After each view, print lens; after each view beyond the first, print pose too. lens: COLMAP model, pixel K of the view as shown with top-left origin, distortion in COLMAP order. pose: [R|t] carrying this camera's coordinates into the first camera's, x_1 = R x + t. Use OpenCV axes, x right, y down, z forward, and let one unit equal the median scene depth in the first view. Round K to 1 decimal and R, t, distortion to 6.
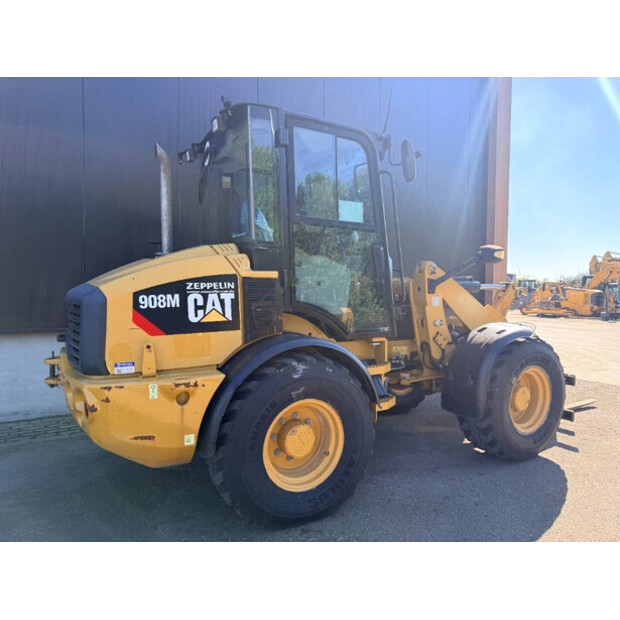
lens RADIAL K [[437.0, 0, 311.1], [0, 437.0, 310.0], [0, 0, 1]] dist [0.055567, -0.077072]
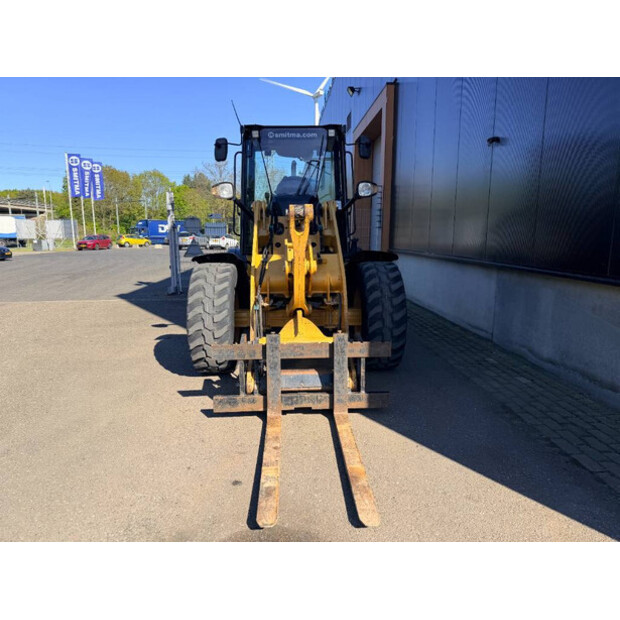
lens RADIAL K [[437.0, 0, 311.1], [0, 437.0, 310.0], [0, 0, 1]] dist [0.055567, -0.077072]
pose [[-0.460904, 0.149190, -0.874820, 1.942257], [-0.030715, 0.982496, 0.183735, -0.055639], [0.886918, 0.111554, -0.448254, 2.522164]]
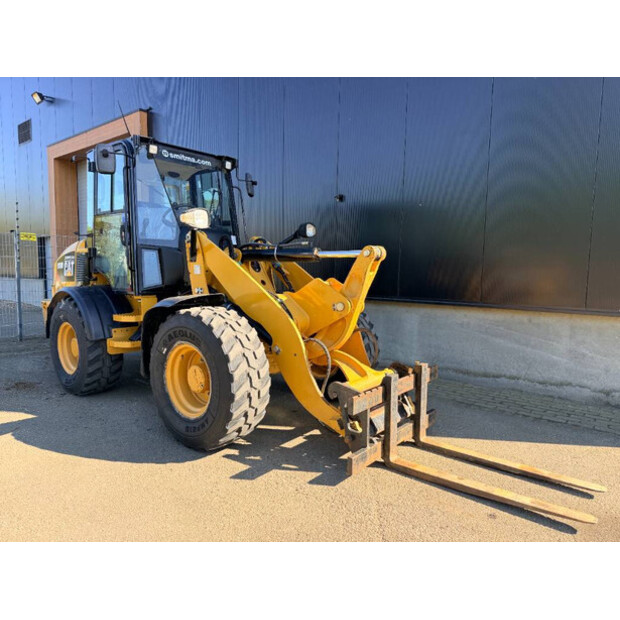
lens RADIAL K [[437.0, 0, 311.1], [0, 437.0, 310.0], [0, 0, 1]] dist [0.055567, -0.077072]
pose [[0.343174, 0.088737, -0.935071, 1.975119], [-0.045204, 0.995934, 0.077923, -0.025286], [0.938183, 0.015527, 0.345790, 1.313328]]
